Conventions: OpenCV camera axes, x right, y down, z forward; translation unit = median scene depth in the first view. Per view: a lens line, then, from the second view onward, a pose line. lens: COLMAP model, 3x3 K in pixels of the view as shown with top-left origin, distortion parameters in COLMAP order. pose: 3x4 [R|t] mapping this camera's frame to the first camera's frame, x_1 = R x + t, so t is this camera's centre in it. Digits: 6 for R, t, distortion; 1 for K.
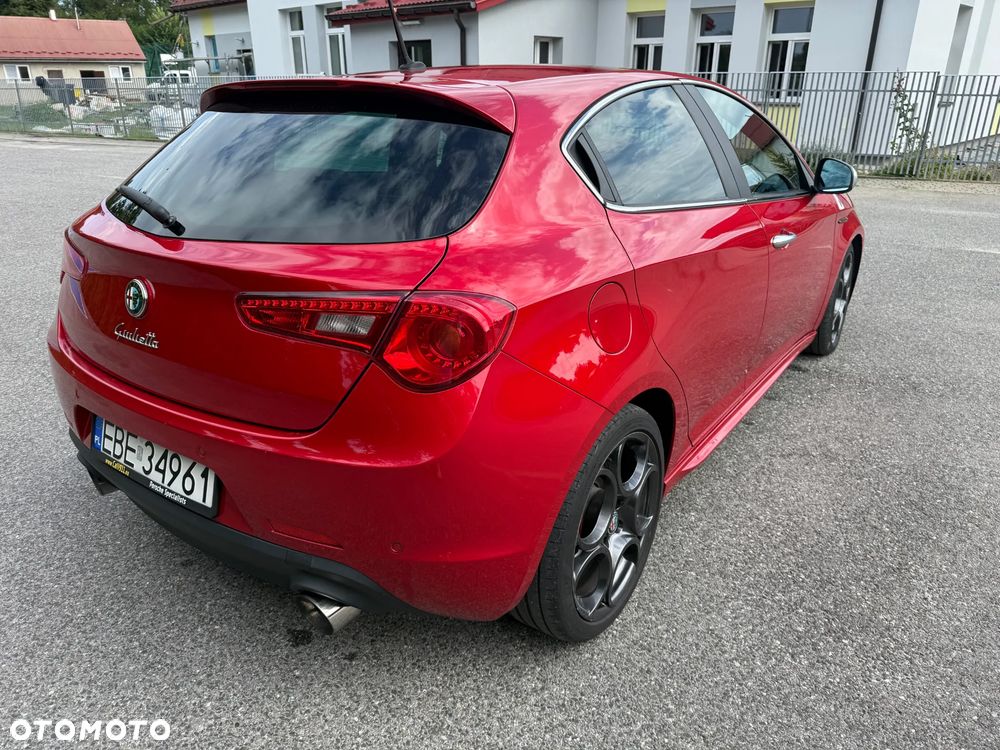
lens RADIAL K [[706.8, 0, 500.2], [0, 706.8, 376.1], [0, 0, 1]] dist [0.045512, -0.063711]
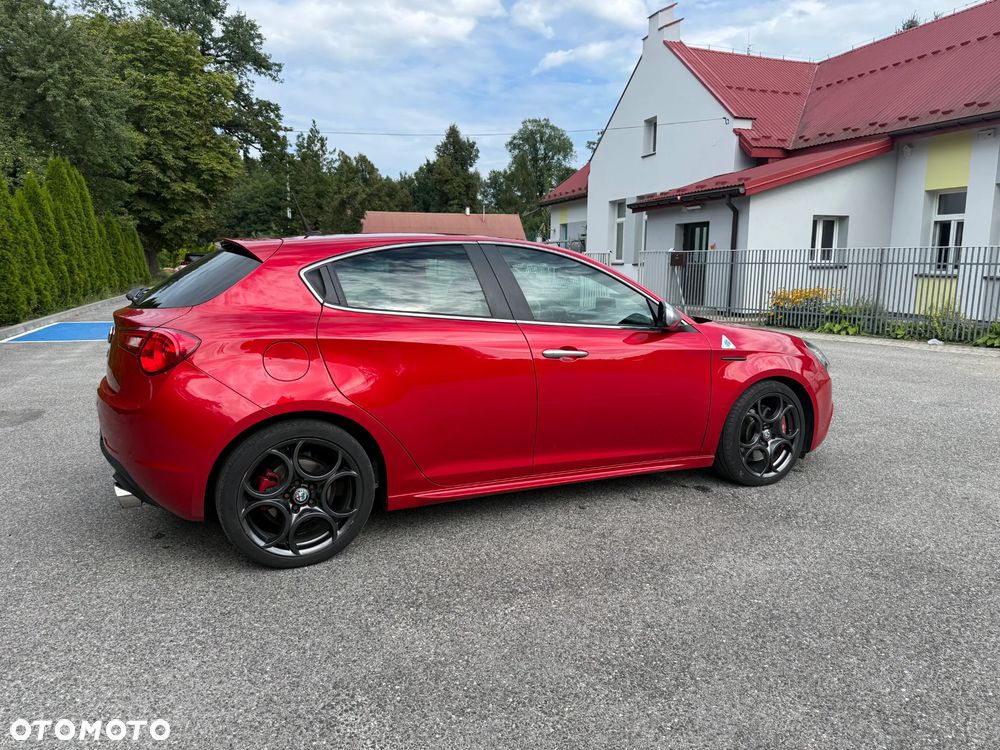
lens RADIAL K [[706.8, 0, 505.2], [0, 706.8, 379.0], [0, 0, 1]] dist [0.045512, -0.063711]
pose [[0.880715, 0.080353, -0.466781, 0.221652], [-0.183727, 0.966298, -0.180313, 0.027017], [0.436561, 0.244565, 0.865796, -0.041815]]
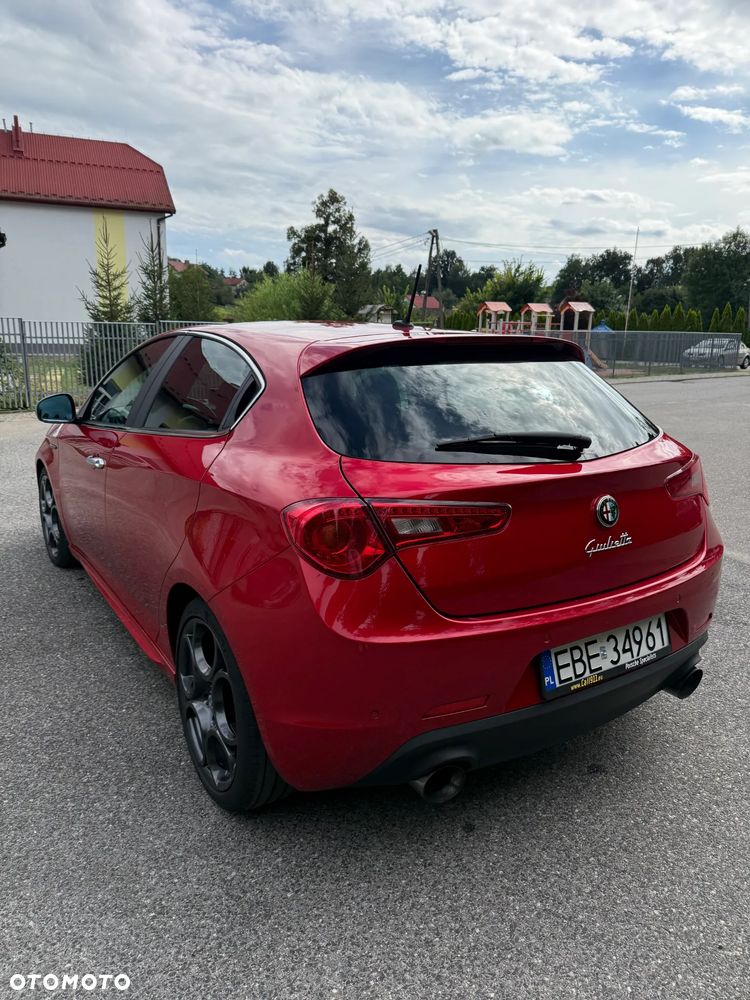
lens RADIAL K [[706.8, 0, 375.0], [0, 706.8, 493.9], [0, 0, 1]] dist [0.045512, -0.063711]
pose [[0.369479, -0.204236, 0.906517, -0.252539], [0.342601, 0.936763, 0.071412, -0.052156], [-0.863776, 0.284188, 0.416086, 0.120666]]
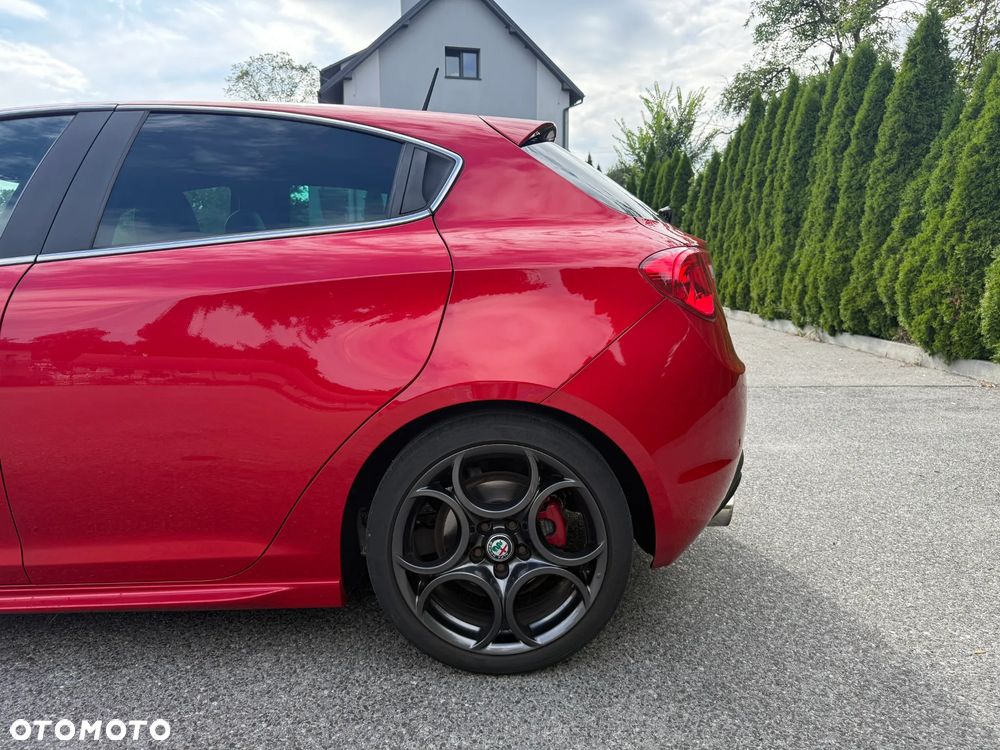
lens RADIAL K [[706.8, 0, 501.6], [0, 706.8, 373.4], [0, 0, 1]] dist [0.045512, -0.063711]
pose [[-0.582008, -0.105277, 0.806339, -0.222989], [0.320011, 0.881924, 0.346127, -0.086067], [-0.747569, 0.459486, -0.479597, 0.312282]]
